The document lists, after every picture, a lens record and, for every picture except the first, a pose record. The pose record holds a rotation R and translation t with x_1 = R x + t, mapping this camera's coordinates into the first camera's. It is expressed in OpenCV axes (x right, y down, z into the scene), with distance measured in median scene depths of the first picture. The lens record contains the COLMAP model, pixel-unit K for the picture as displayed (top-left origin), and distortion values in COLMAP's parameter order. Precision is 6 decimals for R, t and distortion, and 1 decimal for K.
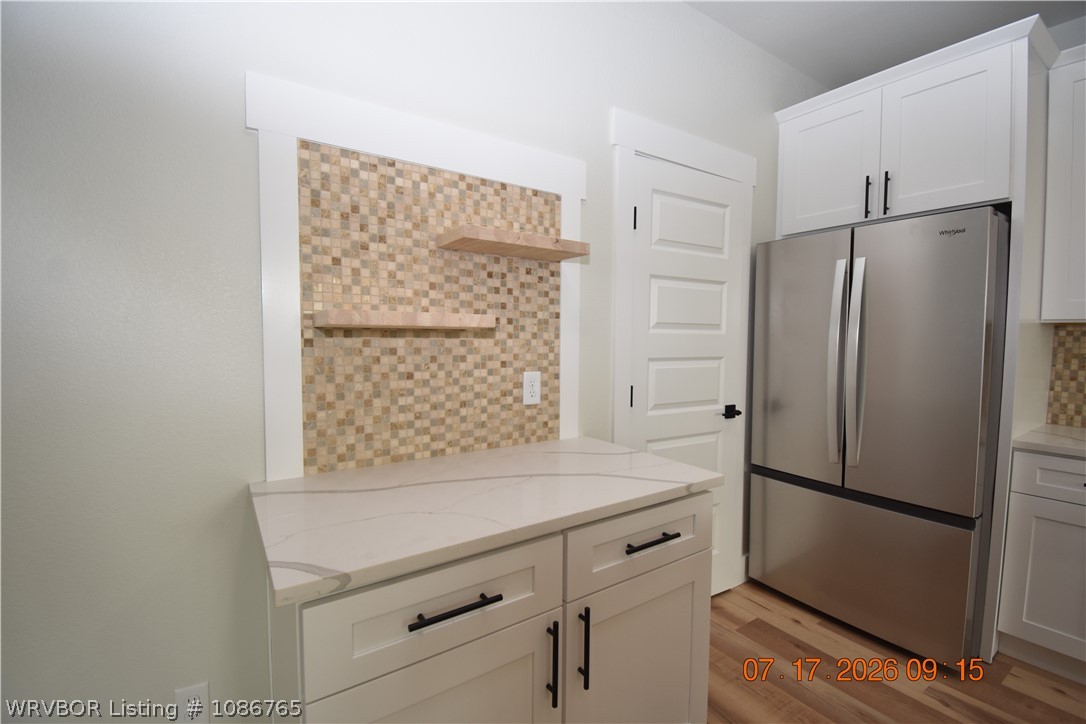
lens RADIAL K [[481.0, 0, 546.4], [0, 481.0, 363.5], [0, 0, 1]] dist [0.020128, -0.027208]
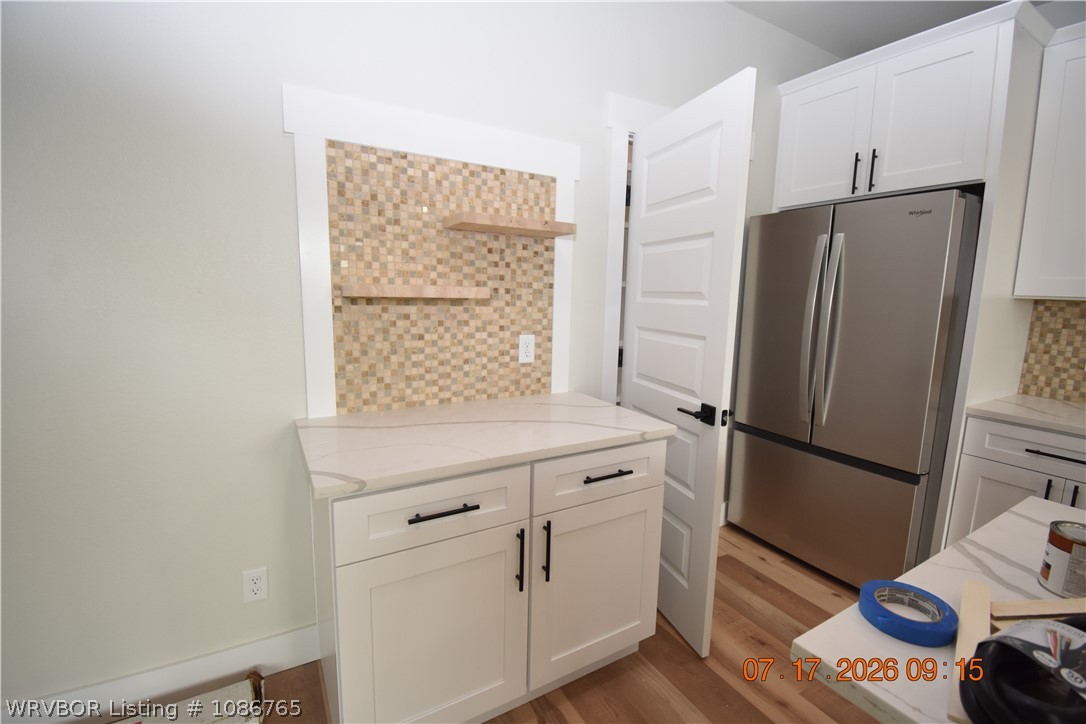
lens RADIAL K [[481.0, 0, 546.4], [0, 481.0, 363.5], [0, 0, 1]] dist [0.020128, -0.027208]
pose [[0.997471, 0.025637, -0.066286, 0.110418], [-0.019559, 0.995681, 0.090761, -0.023769], [0.068327, -0.089235, 0.993664, -0.180425]]
